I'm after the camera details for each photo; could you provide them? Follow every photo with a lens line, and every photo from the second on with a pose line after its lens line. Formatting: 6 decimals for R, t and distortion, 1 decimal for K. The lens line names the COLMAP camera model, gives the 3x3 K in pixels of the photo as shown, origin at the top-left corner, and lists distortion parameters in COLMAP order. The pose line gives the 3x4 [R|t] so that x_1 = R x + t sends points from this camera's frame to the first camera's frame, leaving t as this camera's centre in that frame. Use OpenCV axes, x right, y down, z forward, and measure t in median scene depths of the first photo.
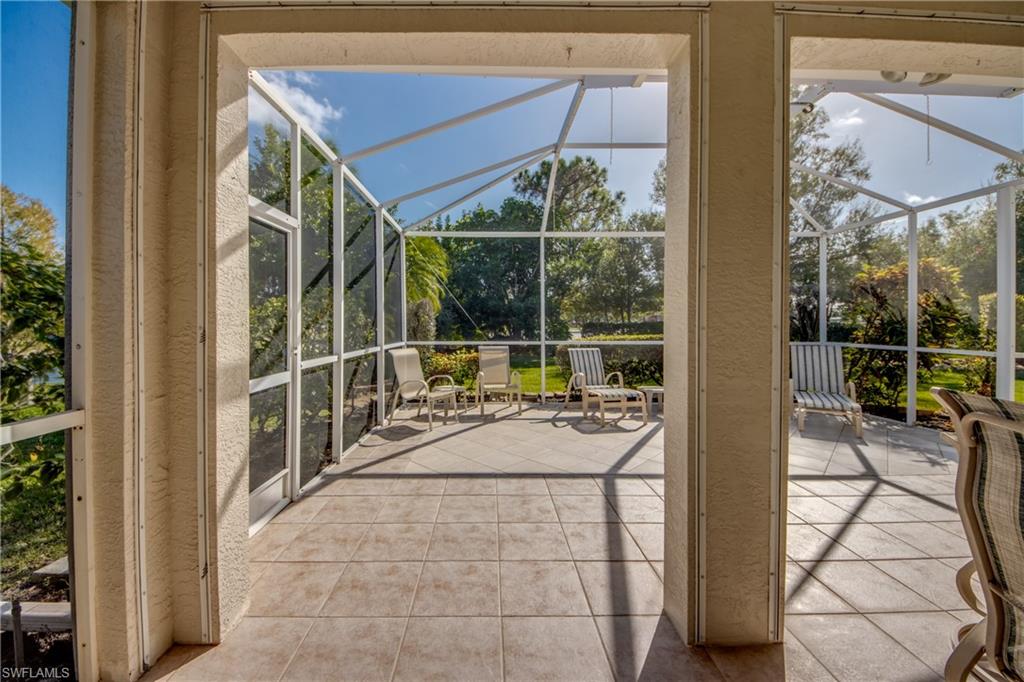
lens RADIAL K [[374.7, 0, 484.0], [0, 374.7, 324.6], [0, 0, 1]] dist [0.001410, 0.000044]
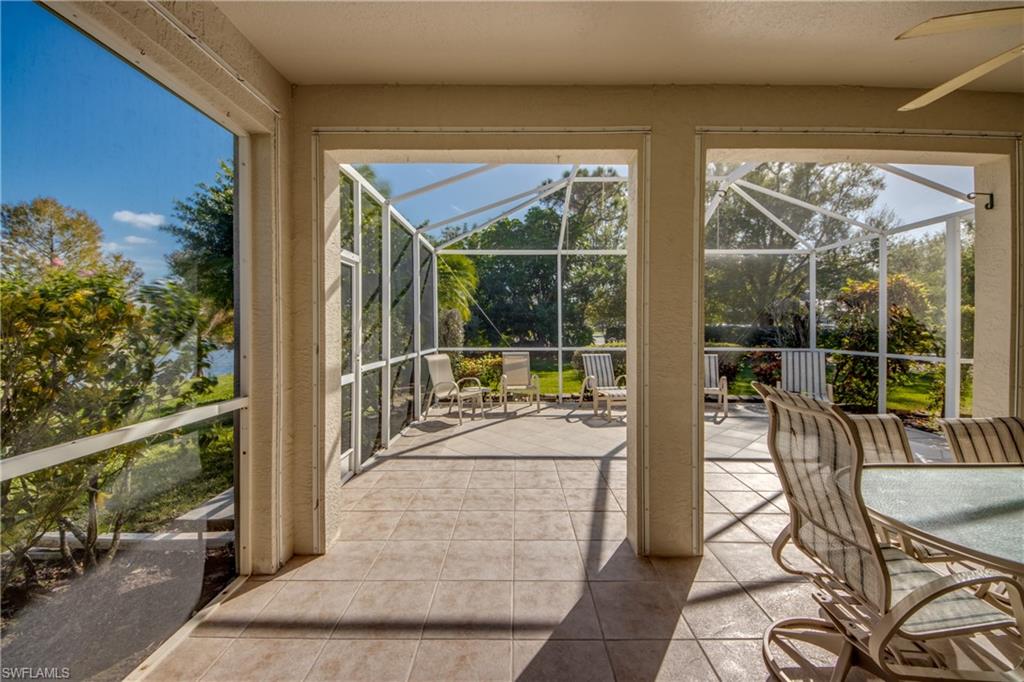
lens RADIAL K [[394.6, 0, 509.2], [0, 394.6, 337.0], [0, 0, 1]] dist [0.044836, -0.030980]
pose [[0.999984, 0.000051, -0.005587, 0.021141], [0.000098, 0.999647, 0.026571, -0.031453], [0.005586, -0.026571, 0.999631, -0.305372]]
